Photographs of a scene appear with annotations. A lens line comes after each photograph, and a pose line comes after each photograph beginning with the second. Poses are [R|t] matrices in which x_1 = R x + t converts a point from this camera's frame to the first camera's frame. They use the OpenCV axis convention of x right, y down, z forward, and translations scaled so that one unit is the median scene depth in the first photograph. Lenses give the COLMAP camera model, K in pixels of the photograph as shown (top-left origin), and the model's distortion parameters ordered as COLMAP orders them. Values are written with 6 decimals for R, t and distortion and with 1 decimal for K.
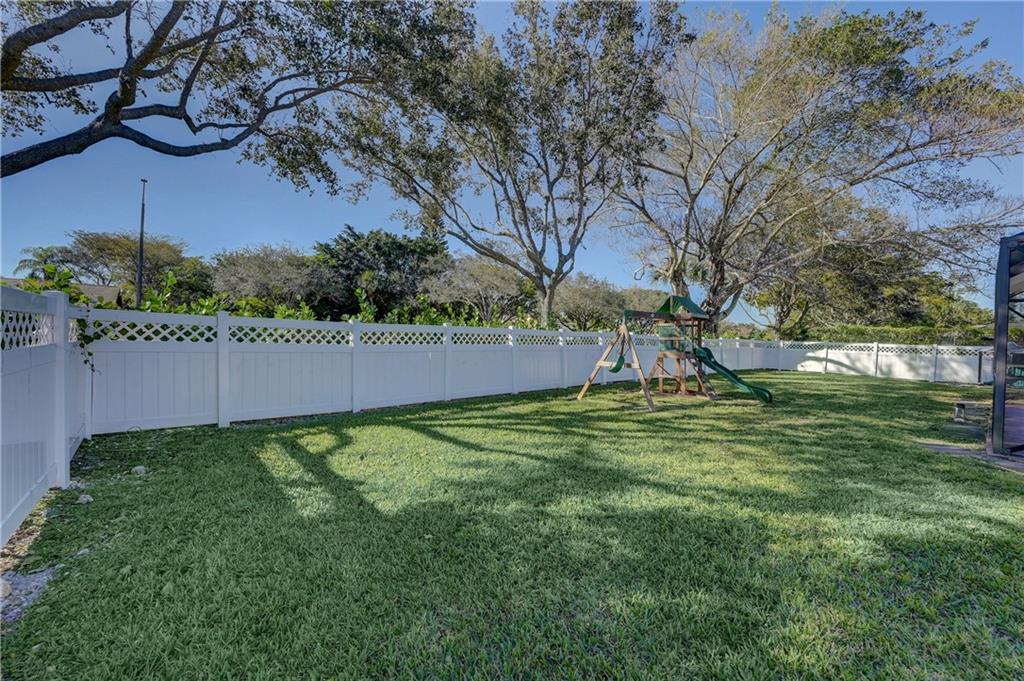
lens RADIAL K [[410.2, 0, 519.1], [0, 410.2, 332.7], [0, 0, 1]] dist [-0.000914, 0.000022]
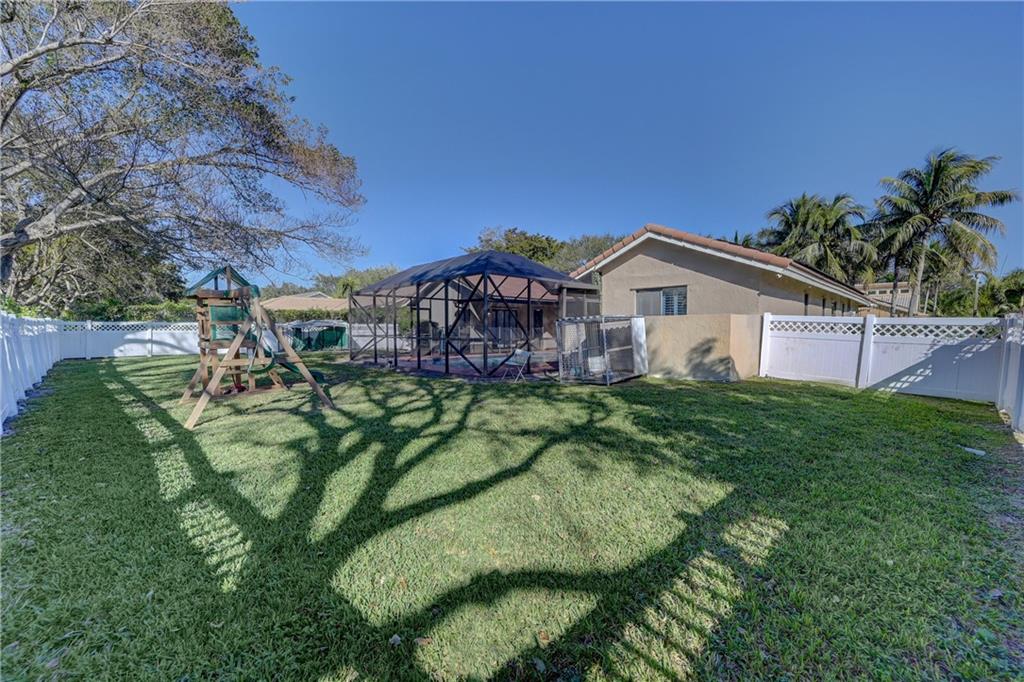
lens RADIAL K [[410.2, 0, 519.1], [0, 410.2, 333.2], [0, 0, 1]] dist [-0.000914, 0.000022]
pose [[-0.115395, -0.051338, 0.991992, -0.247212], [-0.015188, 0.998638, 0.049915, -0.009675], [-0.993204, -0.009306, -0.116017, 0.305833]]
